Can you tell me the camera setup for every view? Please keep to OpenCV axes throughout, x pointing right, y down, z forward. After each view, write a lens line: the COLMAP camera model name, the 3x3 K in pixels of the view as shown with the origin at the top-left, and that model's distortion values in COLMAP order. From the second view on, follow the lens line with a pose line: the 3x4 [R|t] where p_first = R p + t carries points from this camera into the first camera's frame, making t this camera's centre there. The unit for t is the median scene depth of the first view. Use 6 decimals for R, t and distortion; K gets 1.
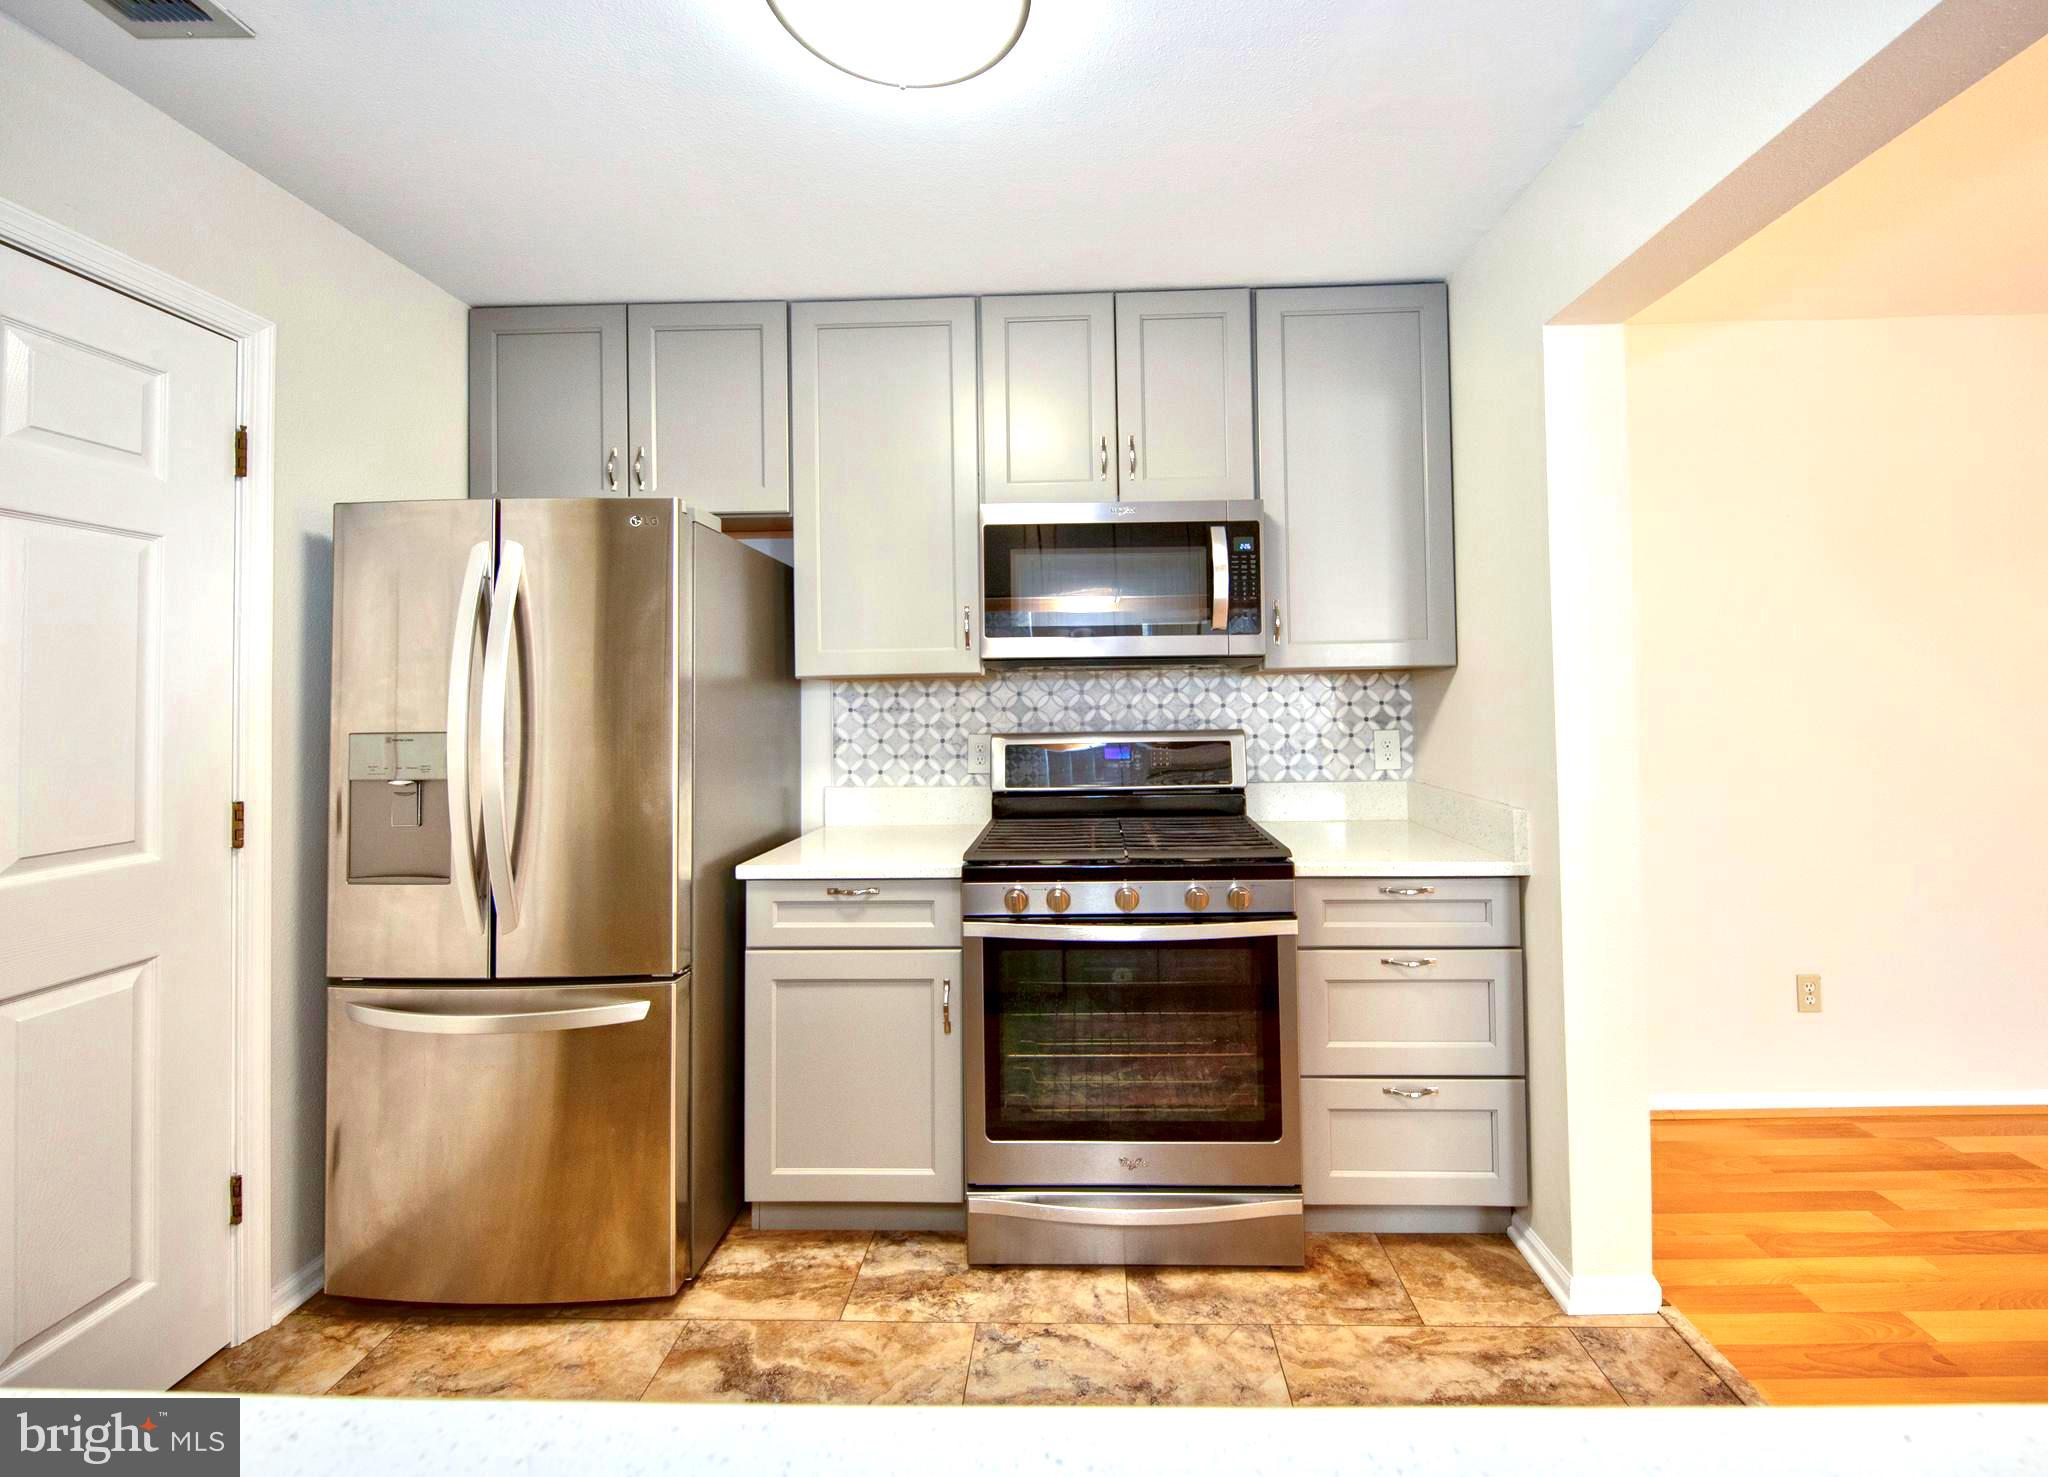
lens RADIAL K [[829.3, 0, 1054.7], [0, 829.3, 675.6], [0, 0, 1]] dist [0.011731, -0.000090]
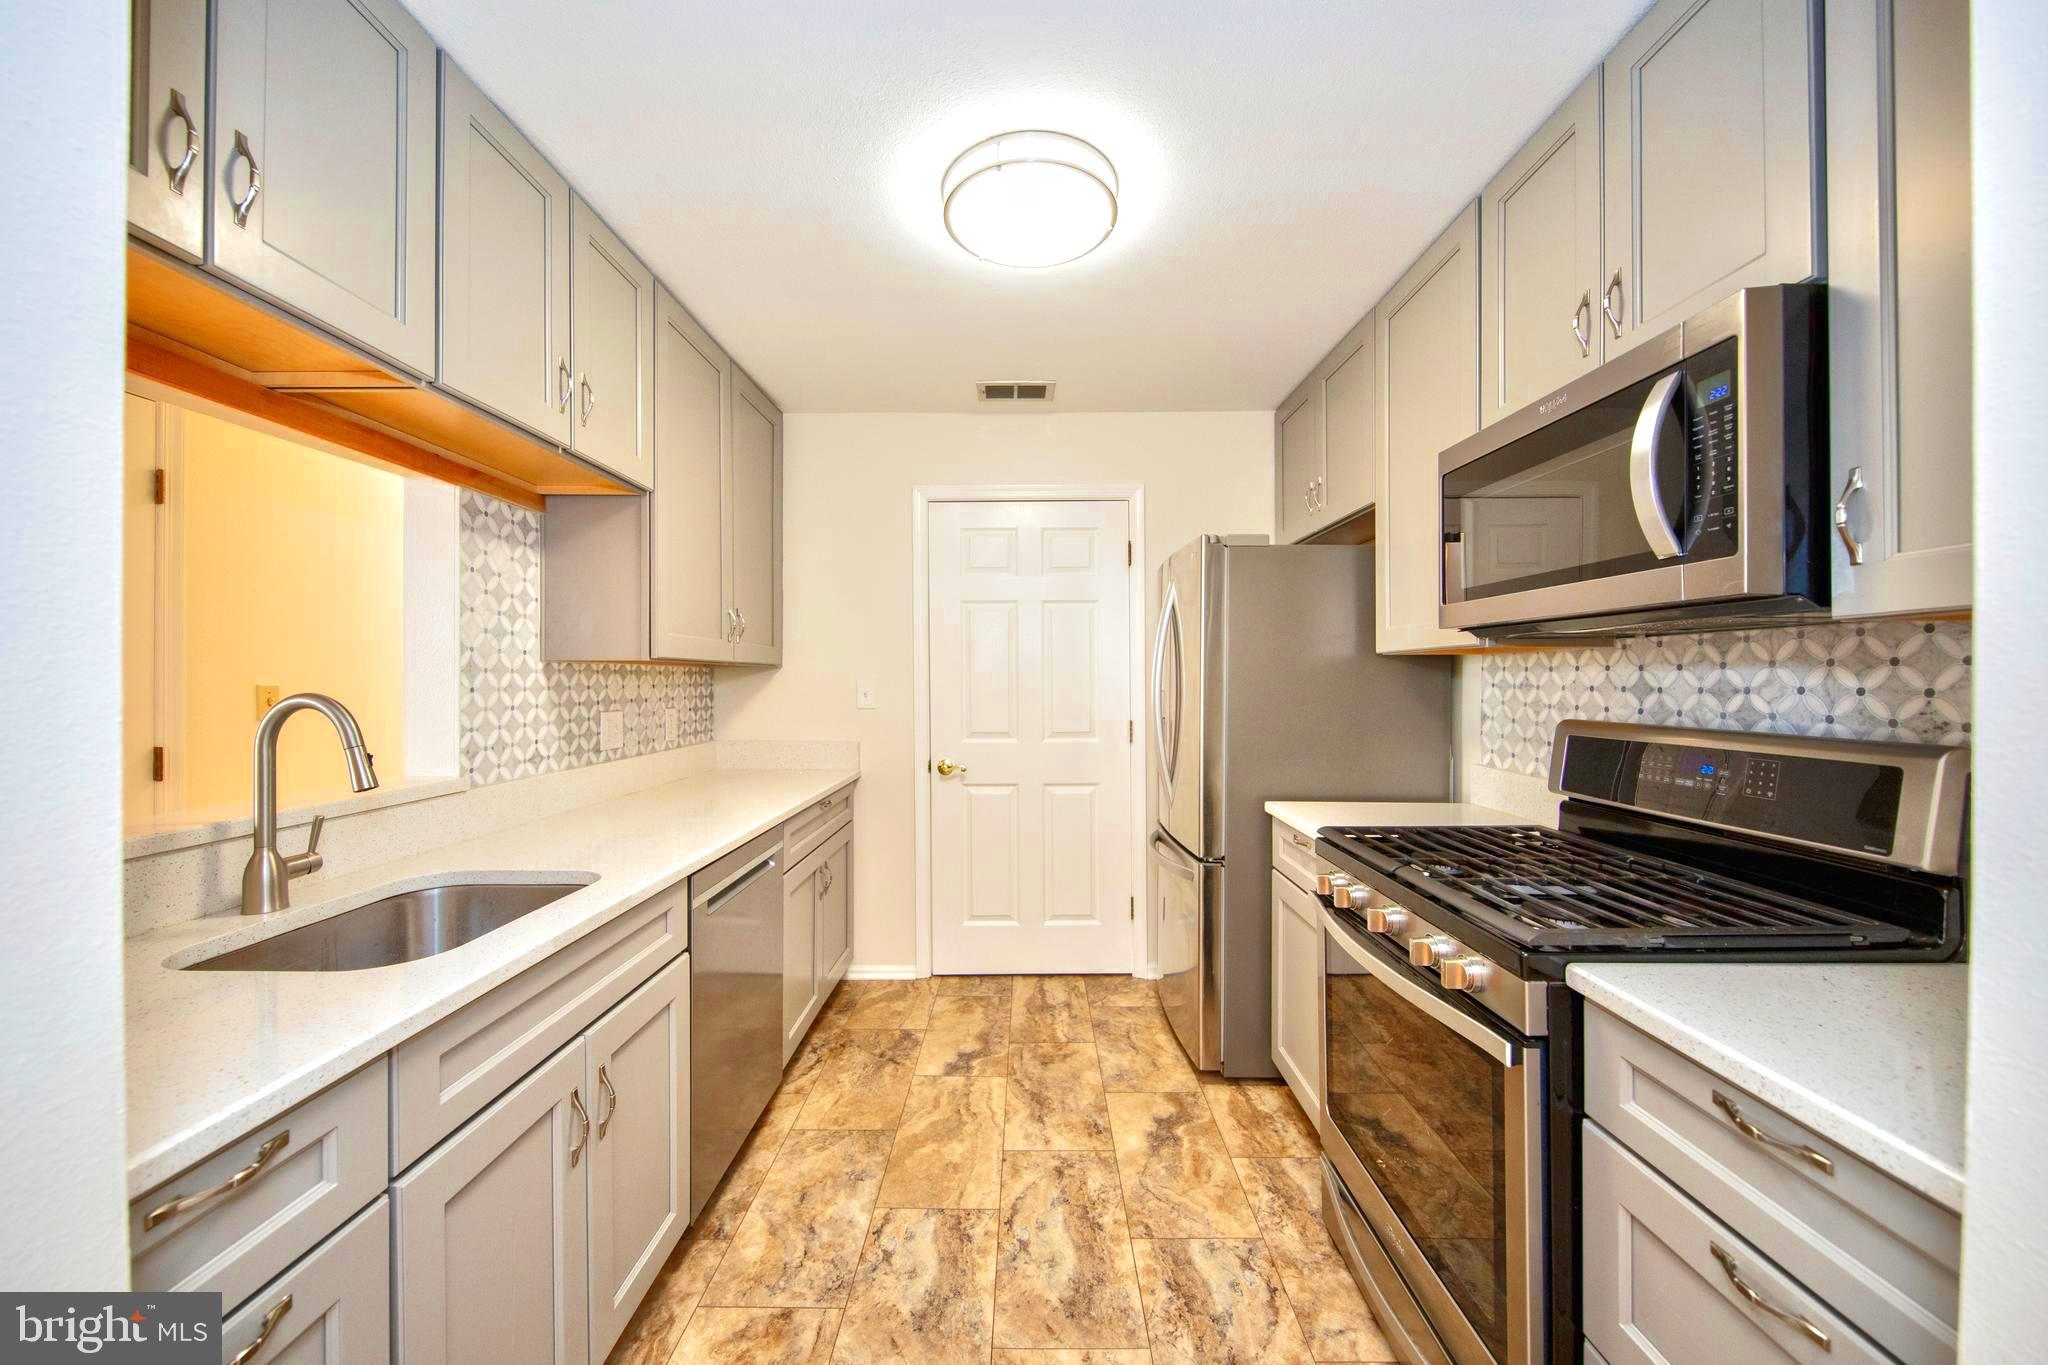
lens RADIAL K [[763.2, 0, 1024.0], [0, 763.2, 682.5], [0, 0, 1]] dist [0.001403, -0.000050]
pose [[0.014434, 0.019842, -0.999699, 0.793802], [0.029370, 0.999363, 0.020259, 0.007462], [0.999464, -0.029653, 0.013842, 0.608511]]
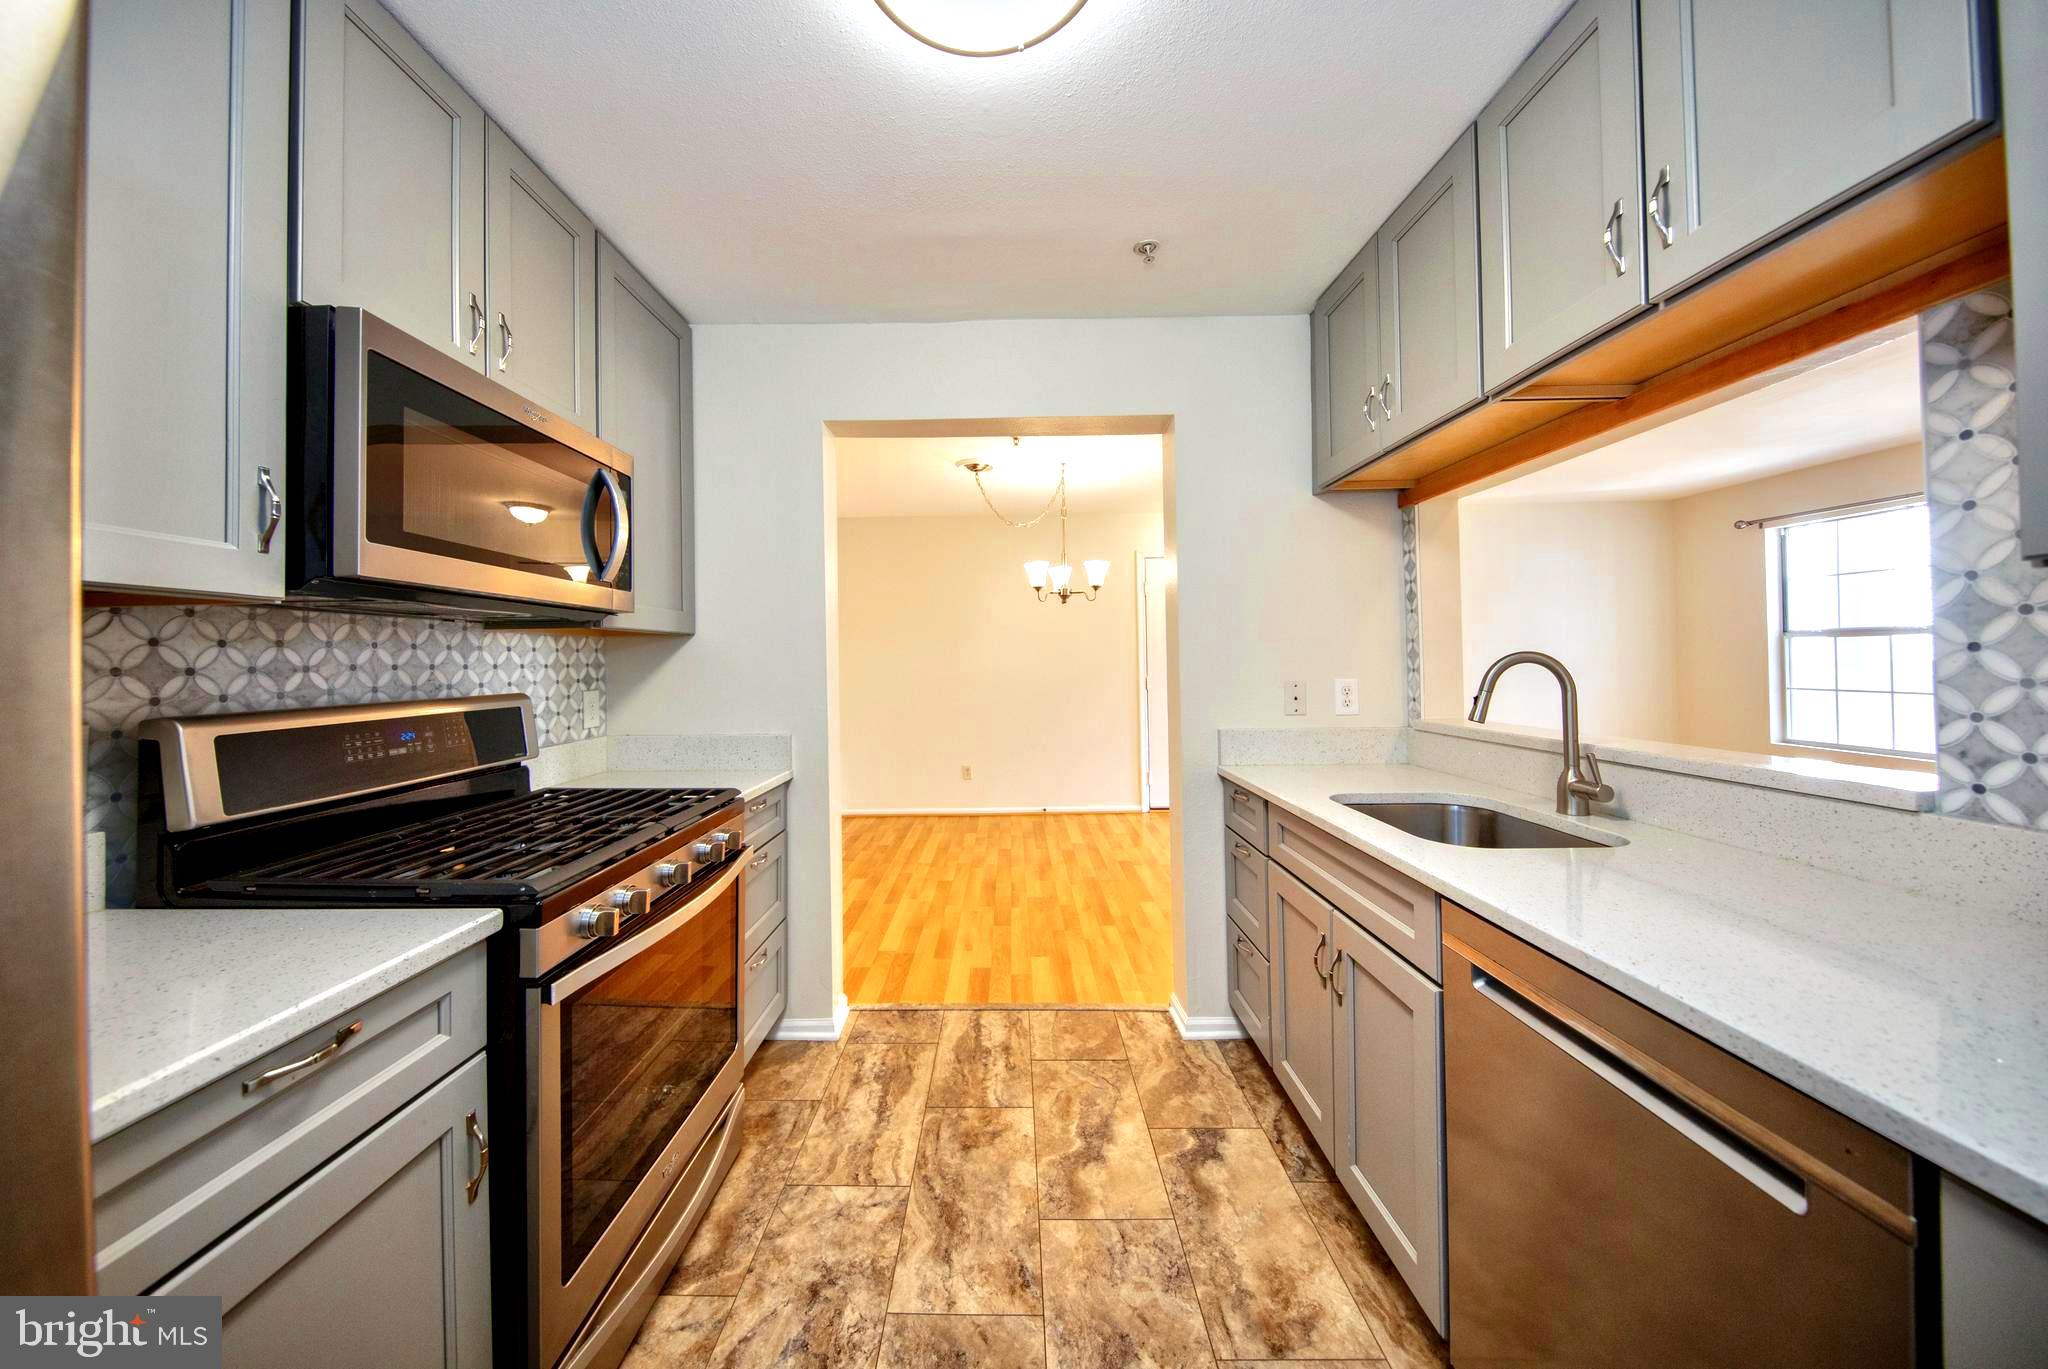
lens RADIAL K [[677.0, 0, 1013.2], [0, 677.0, 658.3], [0, 0, 1]] dist [-0.000143, -0.001743]
pose [[-0.026484, 0.018786, 0.999473, -0.627114], [-0.014083, 0.999717, -0.019163, 0.042974], [-0.999550, -0.014583, -0.026212, 0.624875]]
